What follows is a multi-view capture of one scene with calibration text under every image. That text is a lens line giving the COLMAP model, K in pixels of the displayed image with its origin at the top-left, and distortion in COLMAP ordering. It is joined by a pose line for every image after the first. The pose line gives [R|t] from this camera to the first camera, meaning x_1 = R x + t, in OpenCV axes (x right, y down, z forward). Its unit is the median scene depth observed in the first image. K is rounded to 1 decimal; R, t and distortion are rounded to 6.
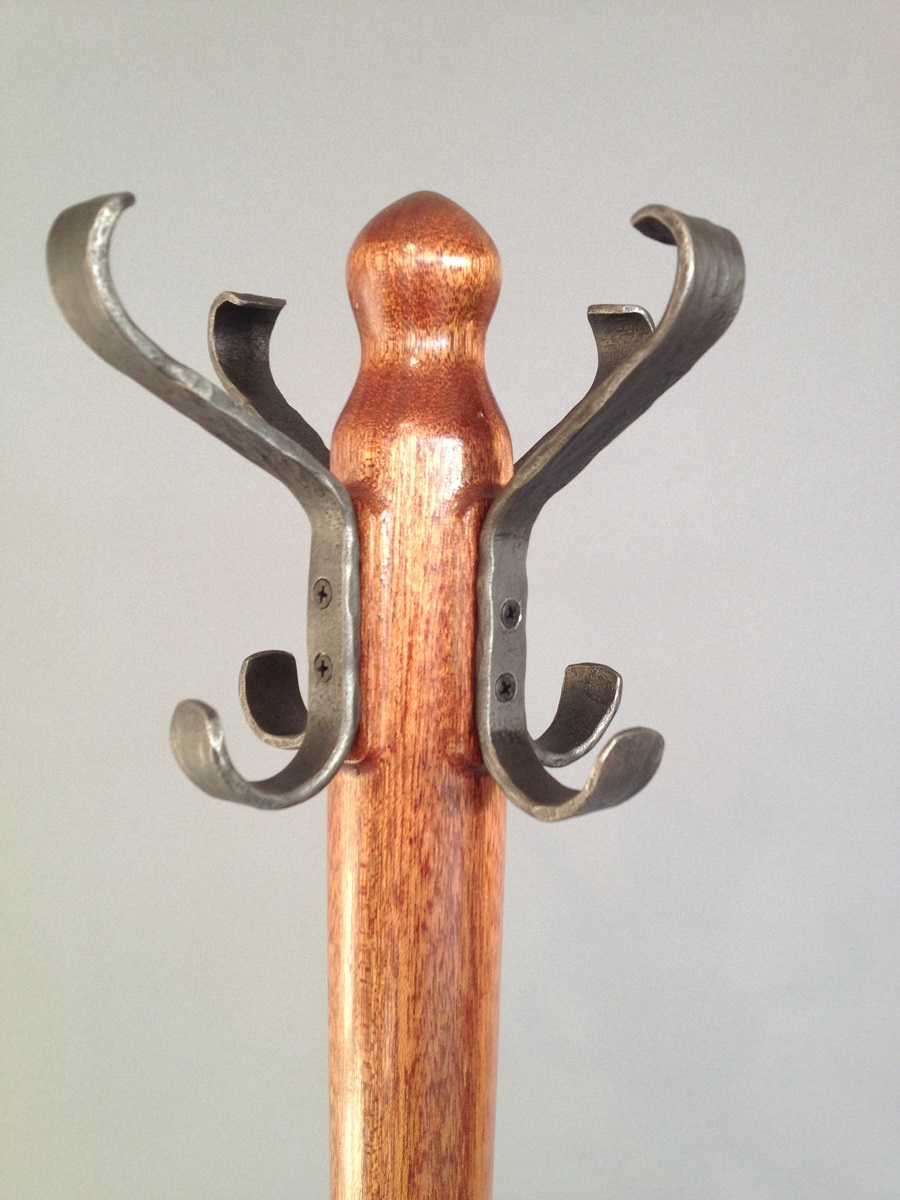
lens RADIAL K [[1161.5, 0, 452.9], [0, 1161.5, 602.2], [0, 0, 1]] dist [0.055500, 0.000000]
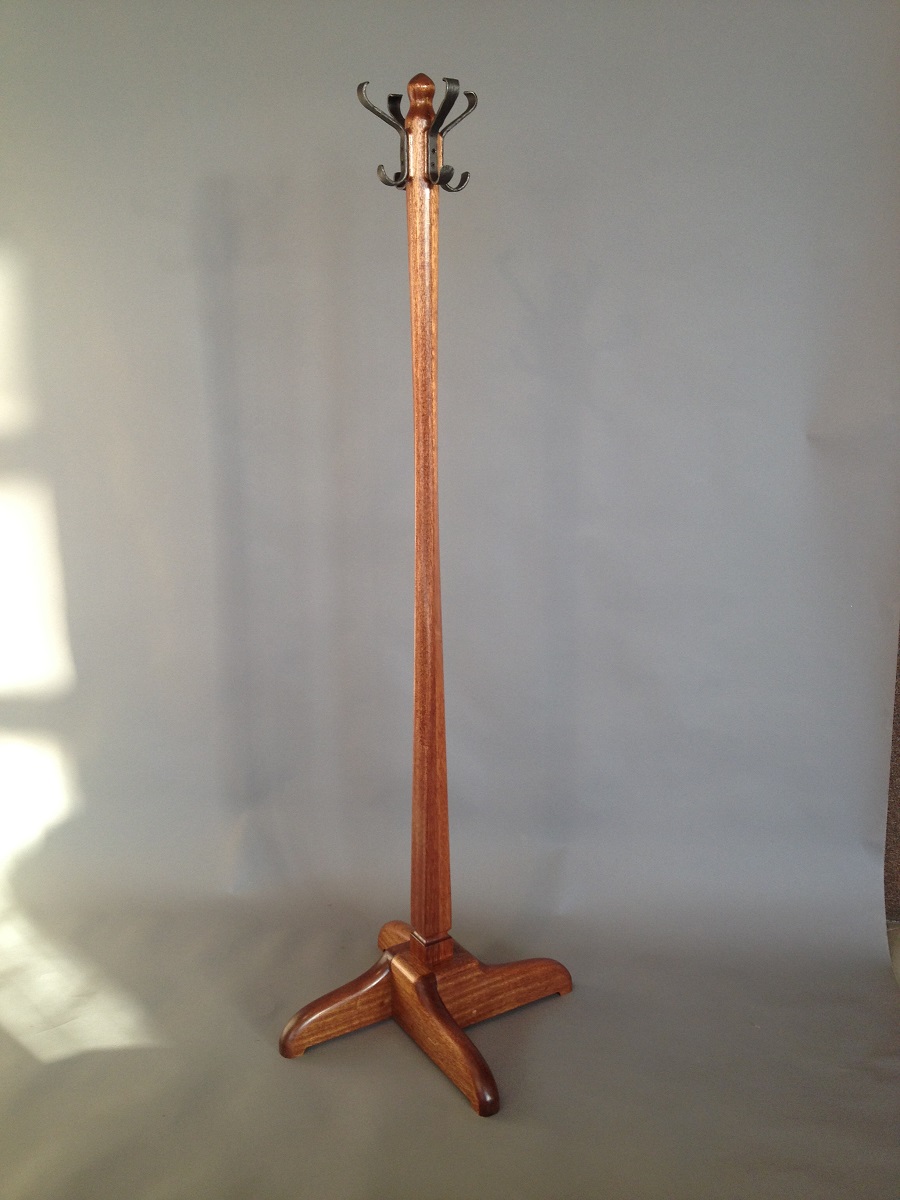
lens RADIAL K [[1161.5, 0, 454.1], [0, 1161.5, 605.6], [0, 0, 1]] dist [0.055500, 0.000000]
pose [[0.967353, 0.033816, -0.251165, 1.652924], [0.009593, 0.985462, 0.169626, 1.226208], [0.253250, -0.166498, 0.952965, -4.809212]]
